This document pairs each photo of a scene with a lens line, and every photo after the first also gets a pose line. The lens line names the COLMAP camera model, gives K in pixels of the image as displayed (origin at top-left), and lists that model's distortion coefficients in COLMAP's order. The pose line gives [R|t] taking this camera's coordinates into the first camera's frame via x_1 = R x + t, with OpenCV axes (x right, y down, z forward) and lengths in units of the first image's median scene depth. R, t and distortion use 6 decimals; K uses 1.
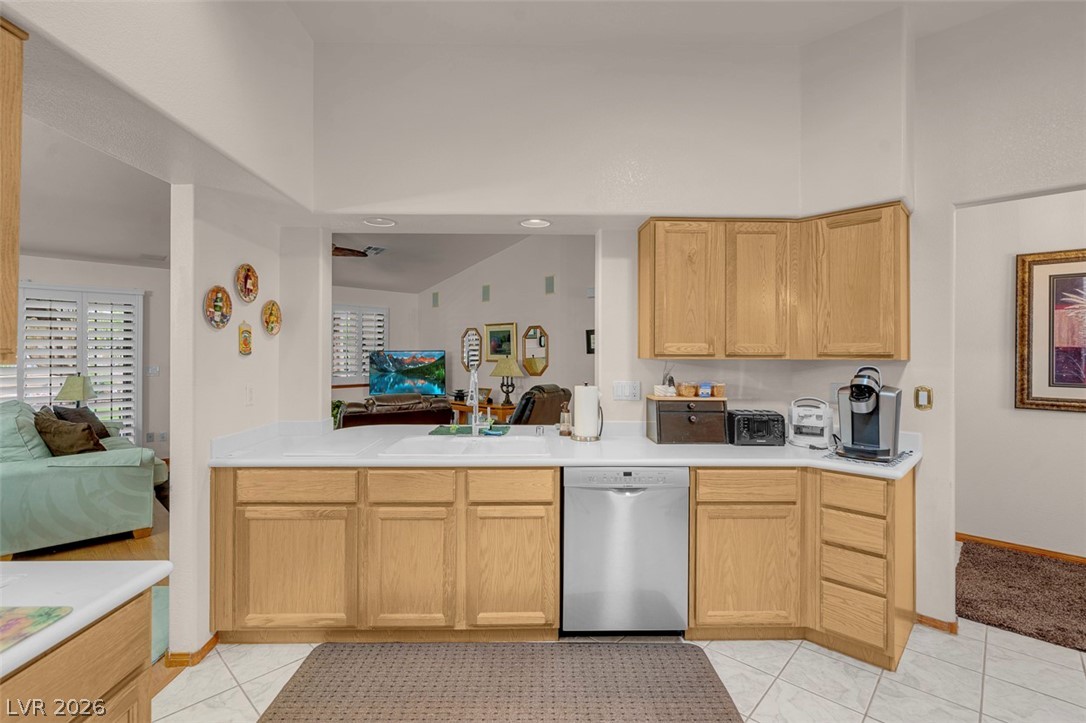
lens RADIAL K [[494.8, 0, 539.3], [0, 494.8, 352.8], [0, 0, 1]] dist [-0.002490, 0.001874]
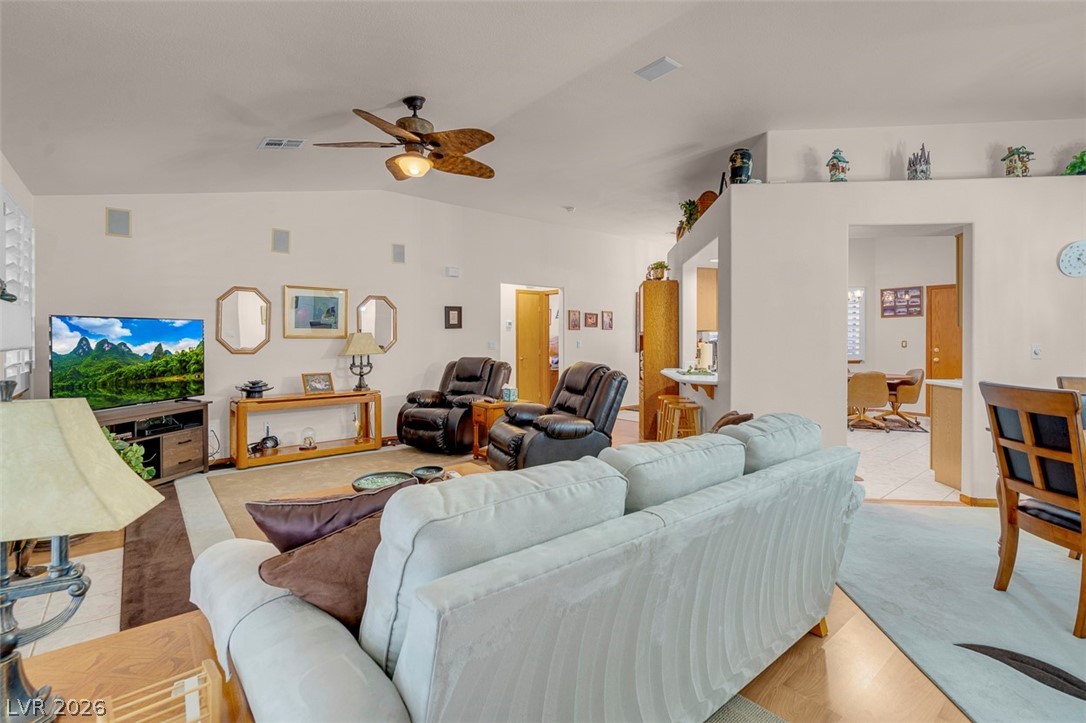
lens RADIAL K [[484.2, 0, 545.1], [0, 484.2, 343.5], [0, 0, 1]] dist [-0.008417, 0.000305]
pose [[0.132958, -0.013281, 0.991033, -2.032285], [-0.000441, 0.999909, 0.013459, 0.044738], [-0.991122, -0.002227, 0.132940, 1.458703]]
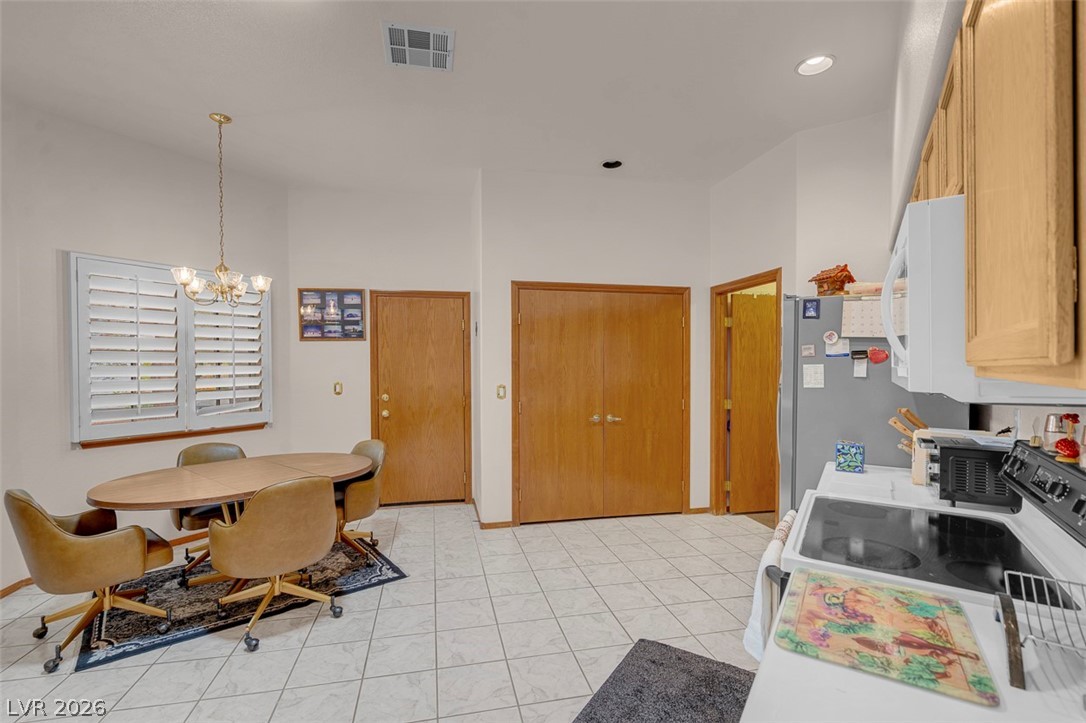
lens RADIAL K [[500.9, 0, 542.7], [0, 500.9, 372.1], [0, 0, 1]] dist [-0.001668, 0.000249]
pose [[-0.824275, -0.009140, 0.566116, -0.400565], [0.000940, 0.999846, 0.017511, 0.000381], [-0.566189, 0.014966, -0.824140, 0.710321]]
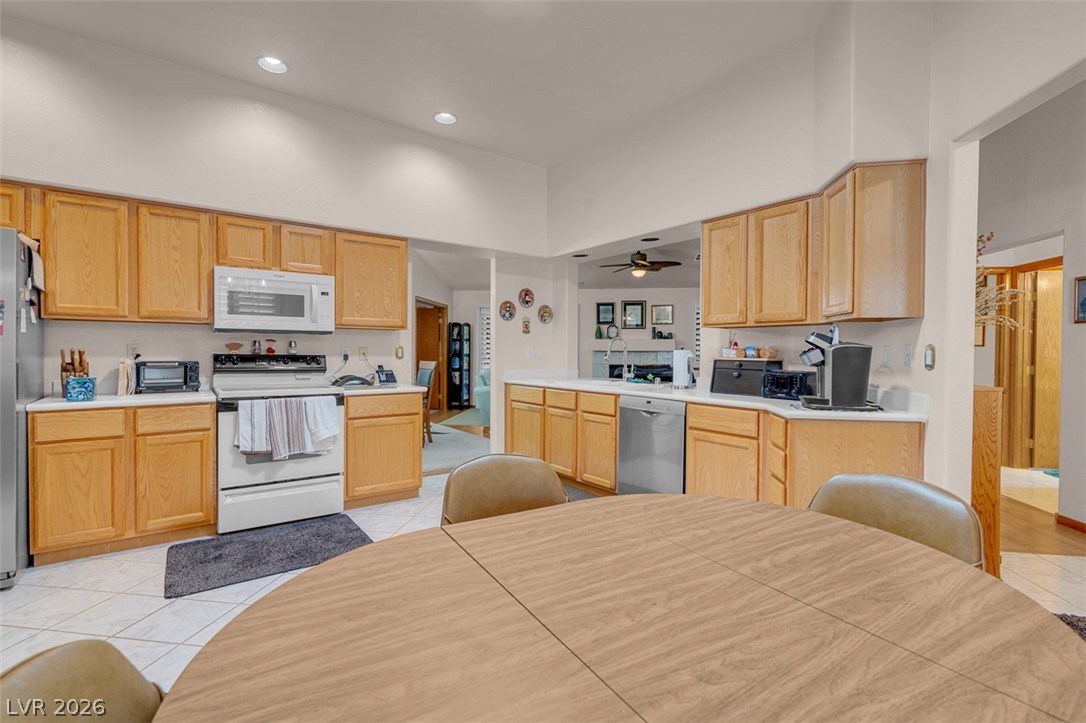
lens RADIAL K [[504.4, 0, 535.0], [0, 504.4, 354.4], [0, 0, 1]] dist [-0.000624, 0.000351]
pose [[0.568224, 0.004474, -0.822862, 1.081022], [-0.002364, 0.999990, 0.003805, 0.080128], [0.822871, -0.000217, 0.568229, -0.143186]]
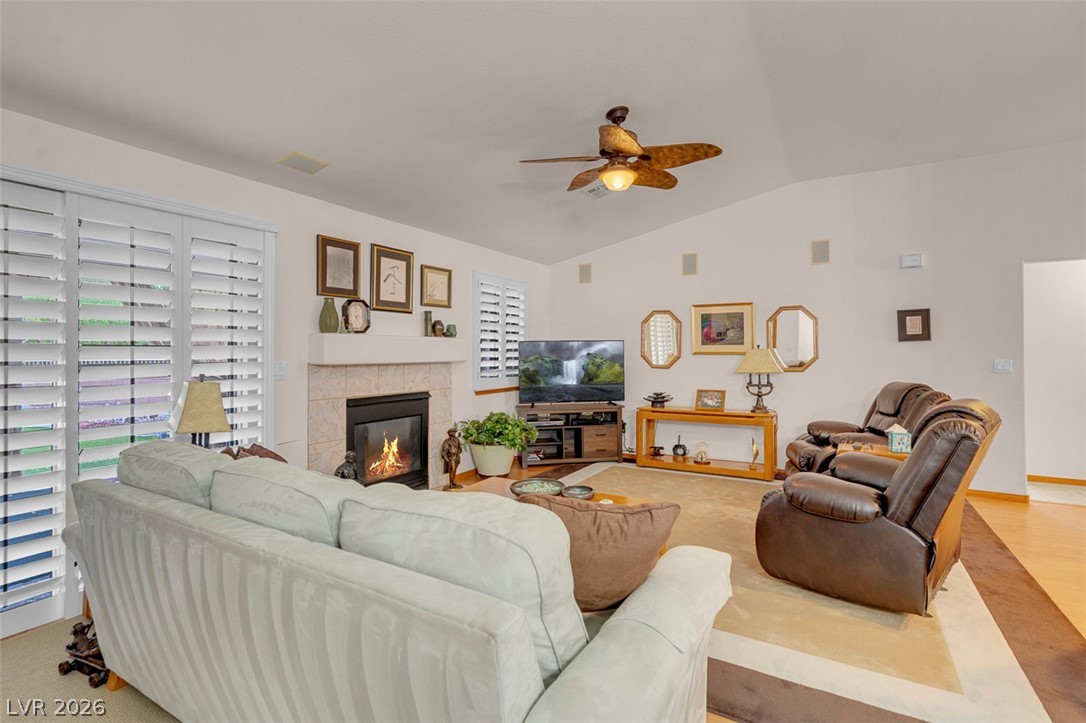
lens RADIAL K [[494.8, 0, 539.3], [0, 494.8, 352.8], [0, 0, 1]] dist [-0.002490, 0.001874]
pose [[0.972613, -0.004170, 0.232395, -1.392006], [0.004379, 0.999990, -0.000384, 0.039277], [-0.232391, 0.001392, 0.972621, 0.862911]]
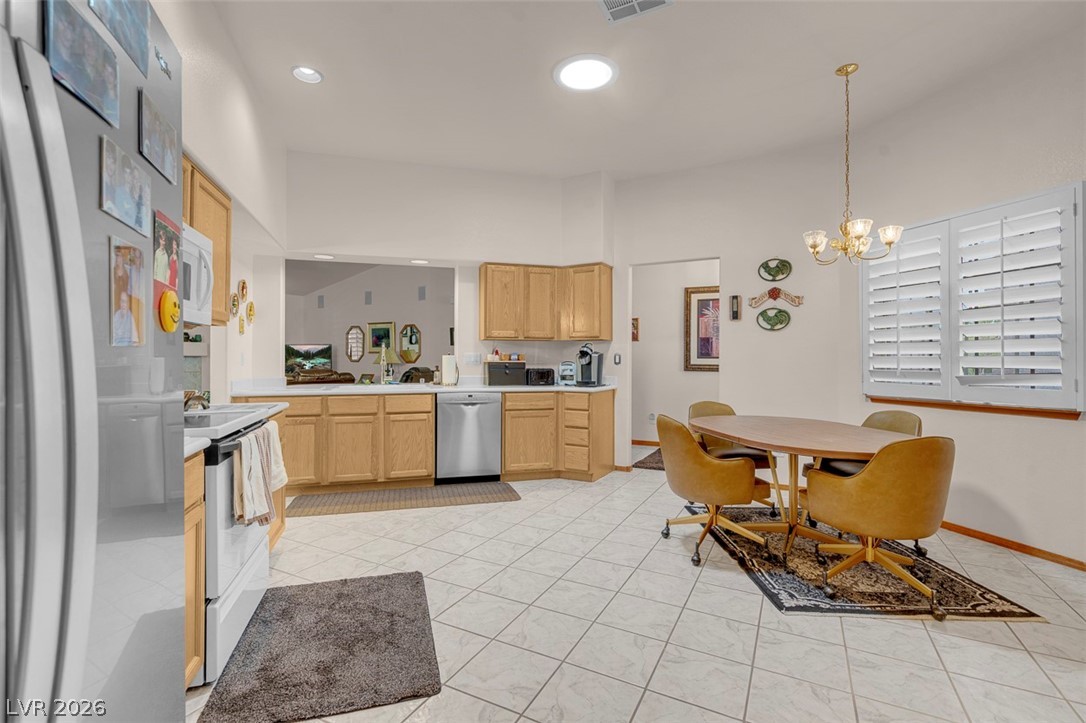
lens RADIAL K [[494.8, 0, 539.3], [0, 494.8, 352.8], [0, 0, 1]] dist [-0.002490, 0.001874]
pose [[0.963737, 0.000270, 0.266852, -0.069696], [0.002601, 0.999942, -0.010405, 0.082107], [-0.266840, 0.010722, 0.963681, -0.826359]]
